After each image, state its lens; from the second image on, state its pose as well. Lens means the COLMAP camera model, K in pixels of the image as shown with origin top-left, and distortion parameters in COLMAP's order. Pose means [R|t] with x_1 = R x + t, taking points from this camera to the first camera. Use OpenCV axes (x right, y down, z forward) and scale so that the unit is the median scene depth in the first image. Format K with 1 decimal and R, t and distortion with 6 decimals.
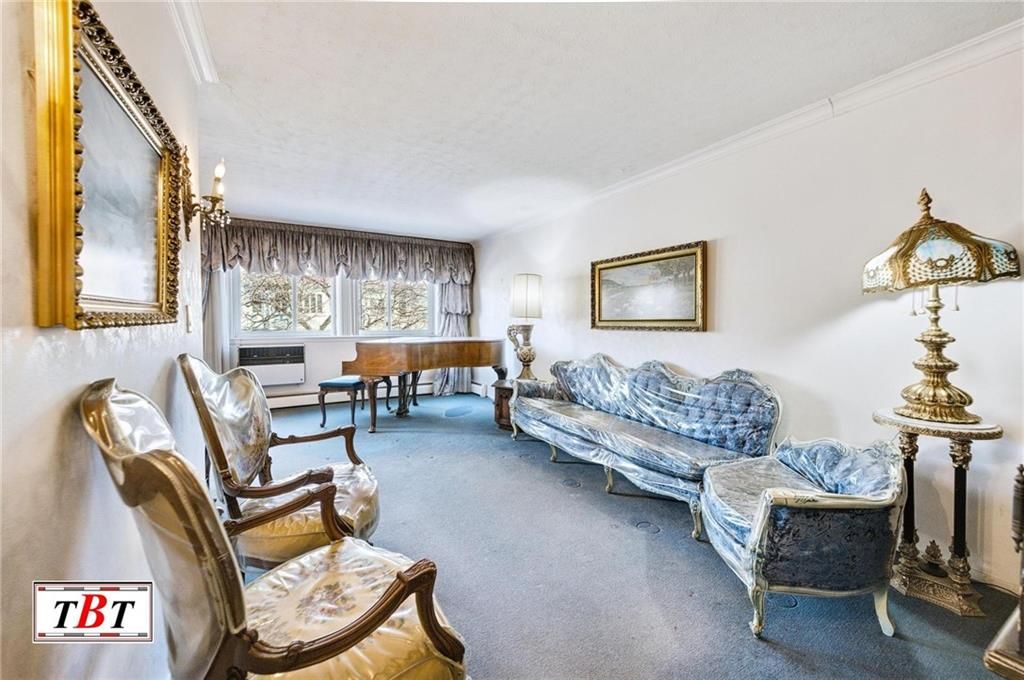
lens RADIAL K [[458.4, 0, 511.8], [0, 458.4, 329.9], [0, 0, 1]] dist [-0.000269, -0.000037]
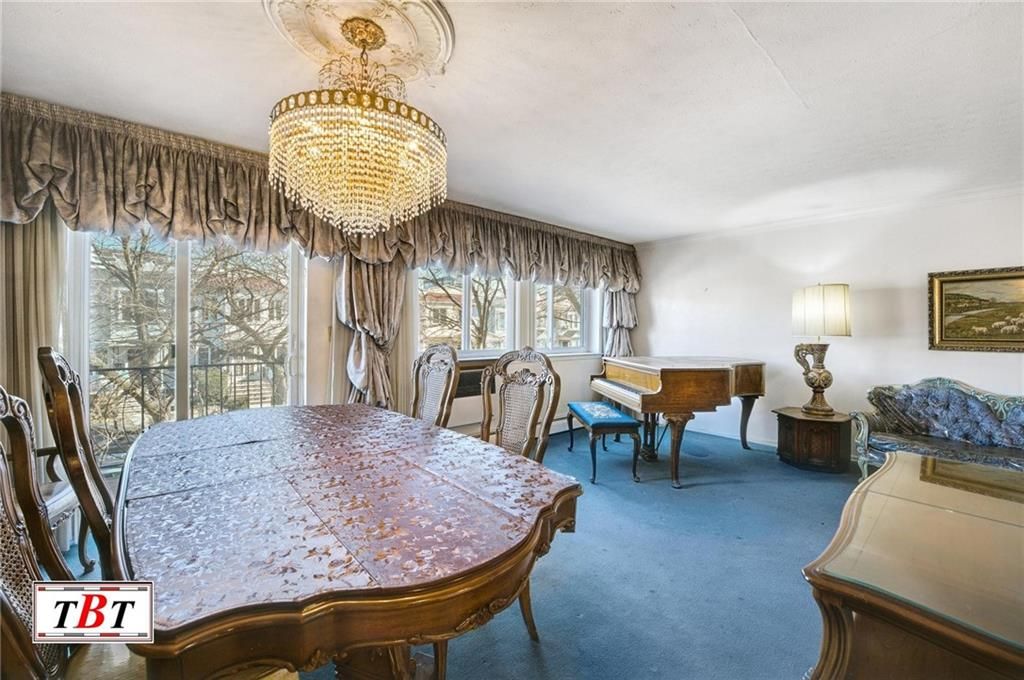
lens RADIAL K [[458.4, 0, 511.8], [0, 458.4, 329.9], [0, 0, 1]] dist [-0.000269, -0.000037]
pose [[0.975494, 0.002501, 0.220010, -0.633837], [0.000469, 0.999909, -0.013445, -0.023206], [-0.220024, 0.013219, 0.975405, 0.268868]]
